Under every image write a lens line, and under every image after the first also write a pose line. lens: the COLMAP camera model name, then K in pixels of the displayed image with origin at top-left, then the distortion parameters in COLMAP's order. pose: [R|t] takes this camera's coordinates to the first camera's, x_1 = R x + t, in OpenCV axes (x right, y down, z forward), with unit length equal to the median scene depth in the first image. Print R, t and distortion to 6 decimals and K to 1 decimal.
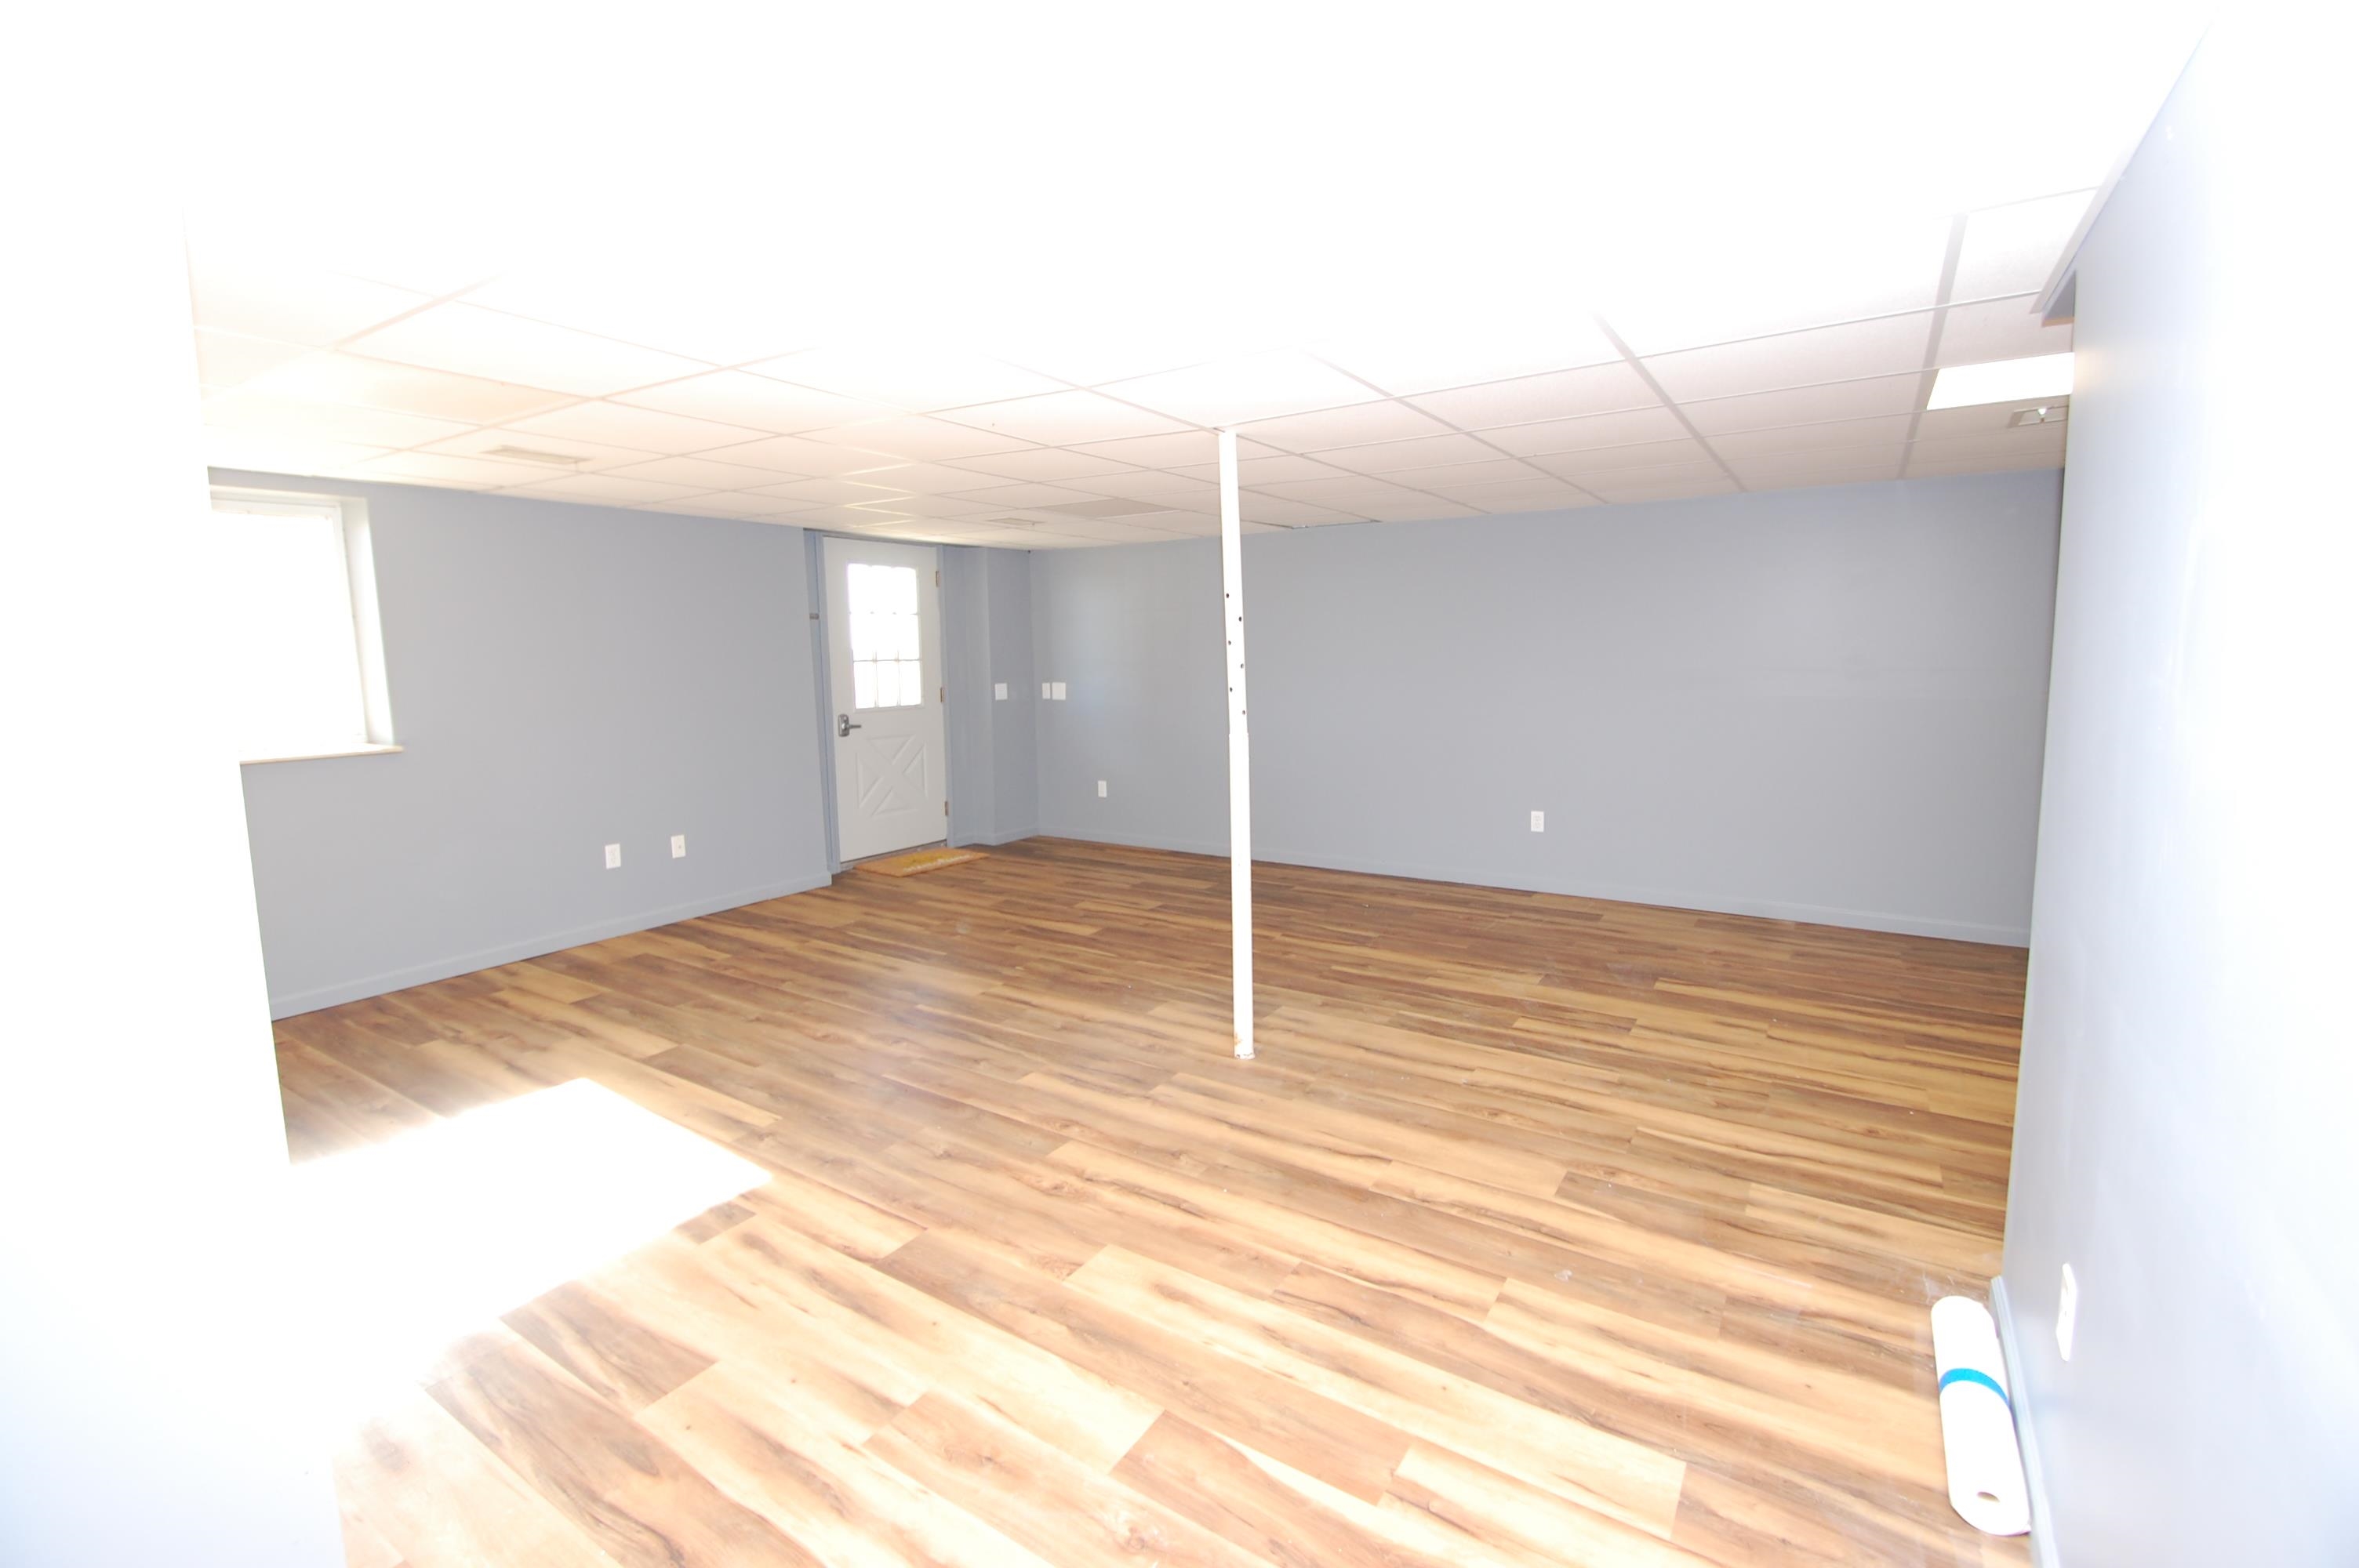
lens RADIAL K [[1036.5, 0, 1177.1], [0, 1036.5, 779.3], [0, 0, 1]] dist [0.000136, 0.000001]
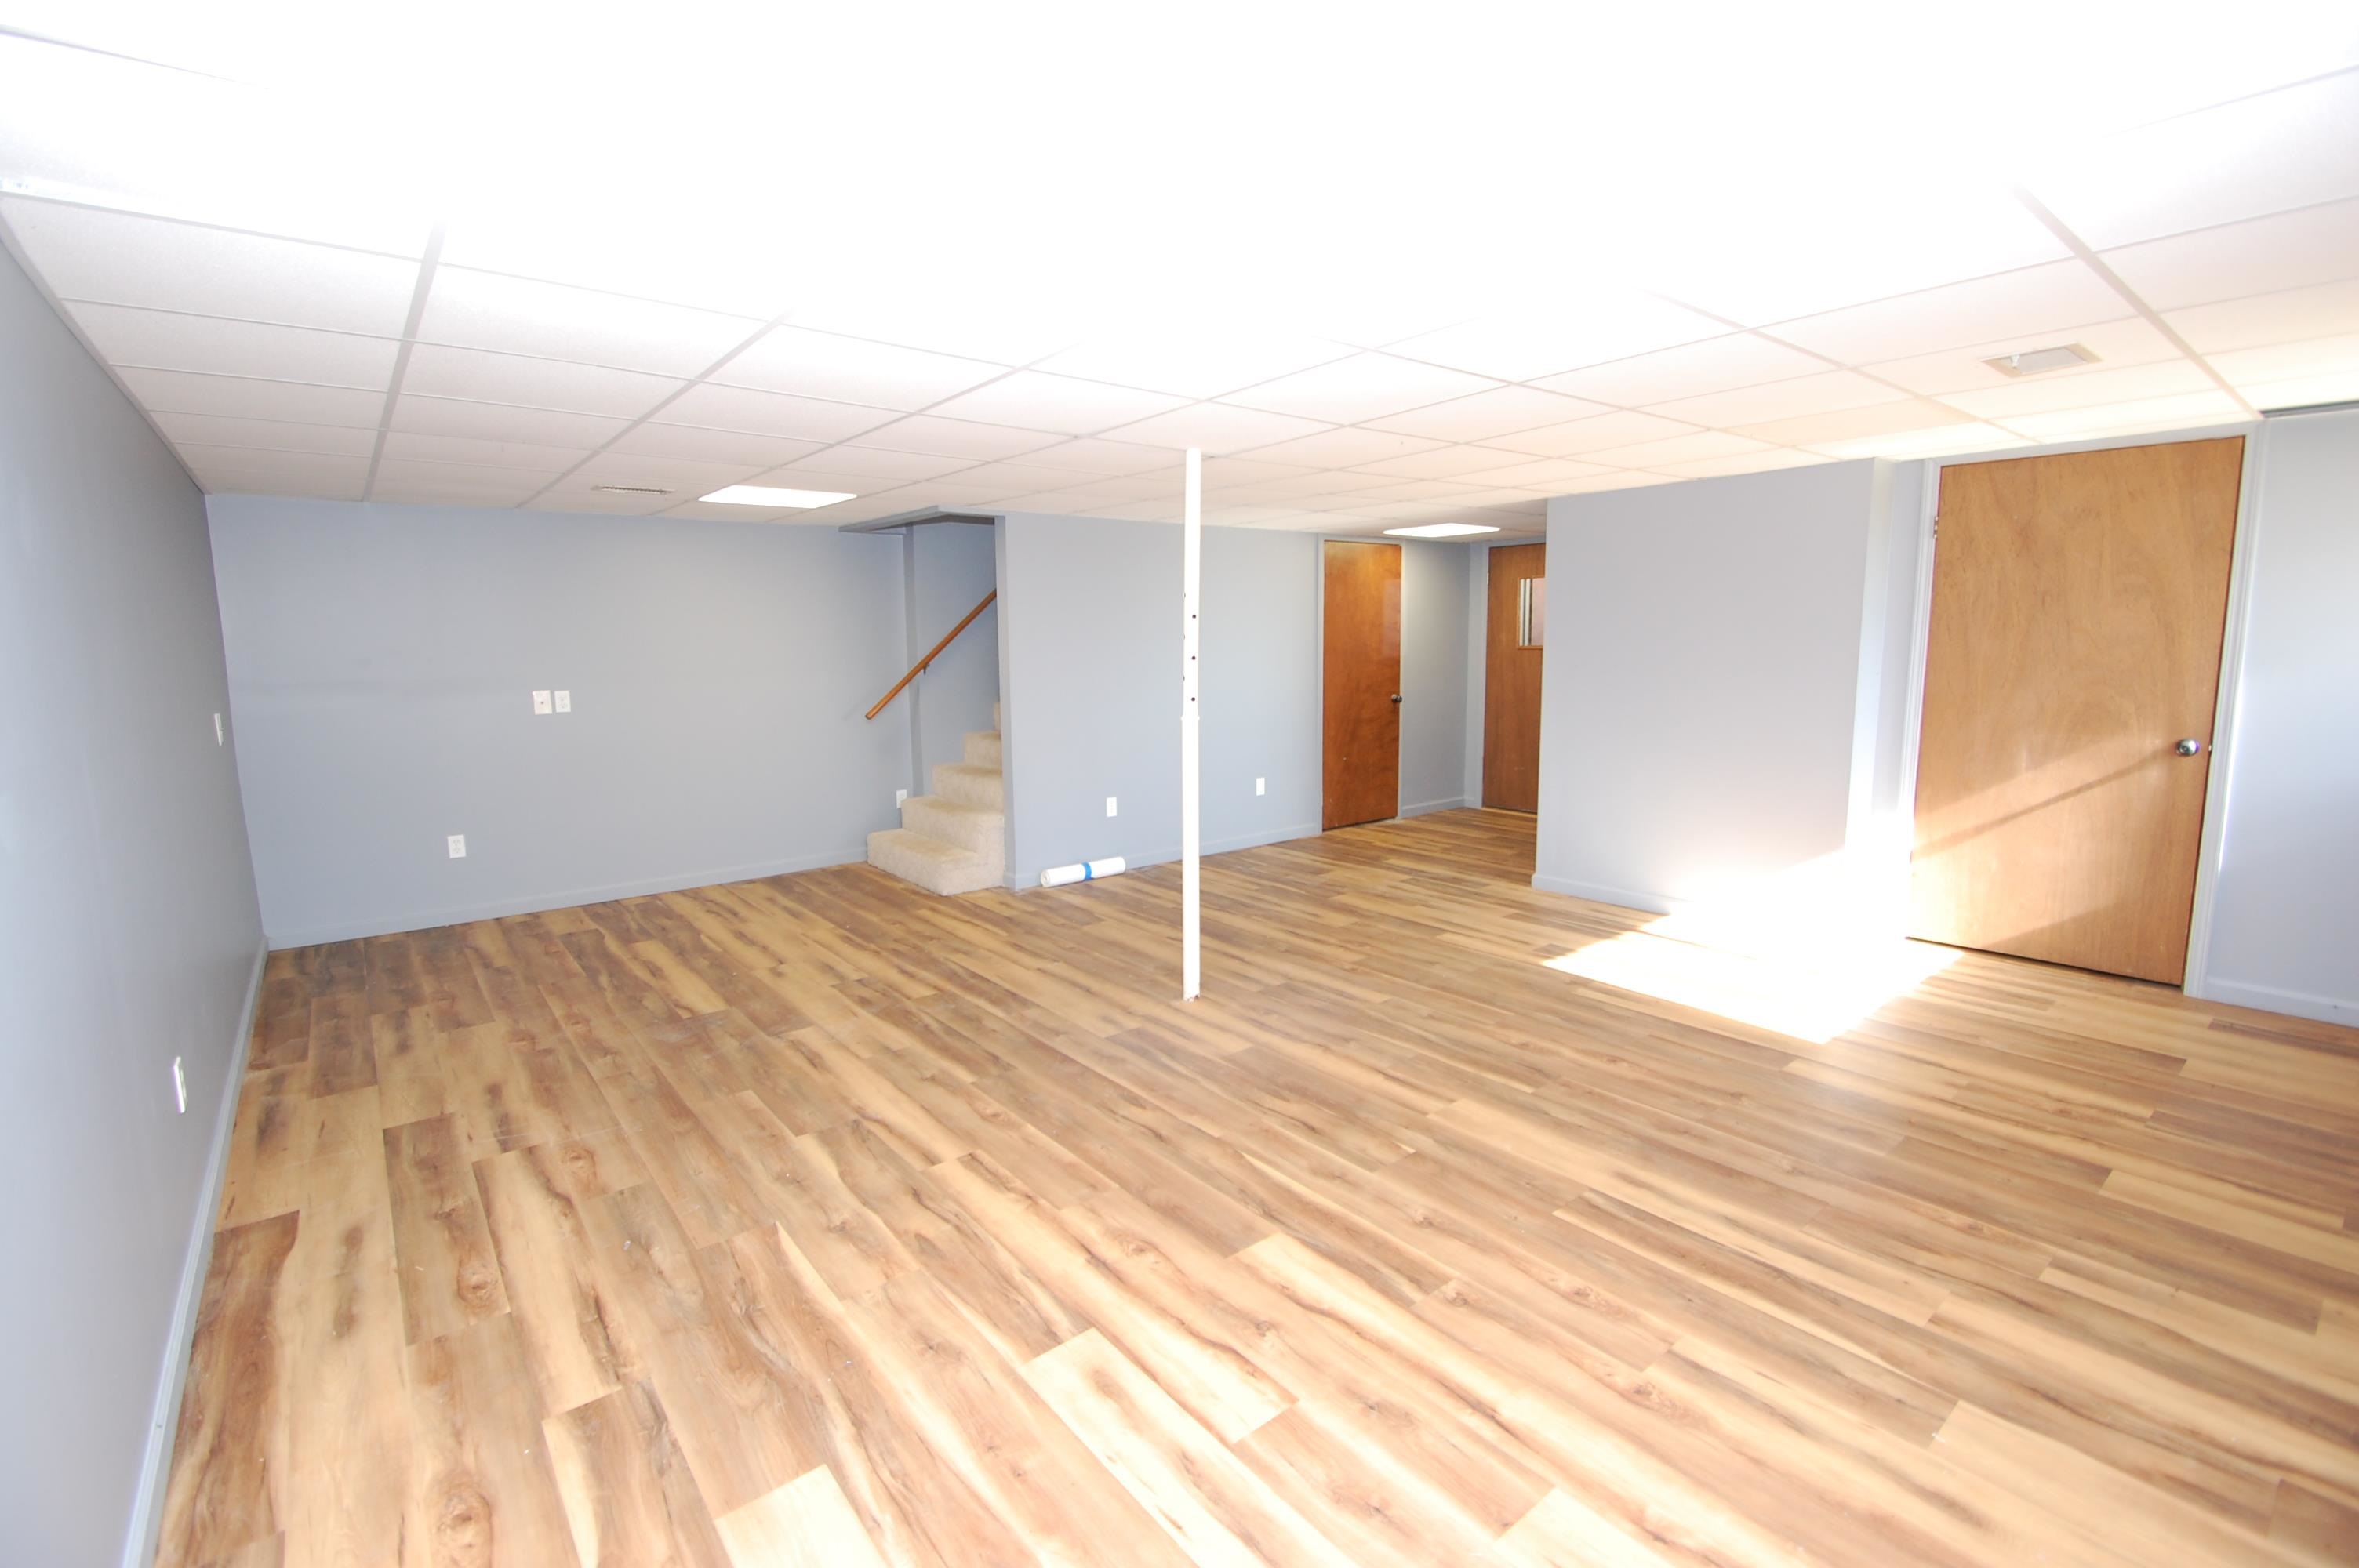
lens RADIAL K [[1036.5, 0, 1180.5], [0, 1036.5, 777.5], [0, 0, 1]] dist [0.000136, 0.000001]
pose [[-0.953117, -0.014072, 0.302275, -0.245936], [0.064940, 0.966132, 0.249743, -0.235212], [-0.295552, 0.257664, -0.919923, 1.845820]]
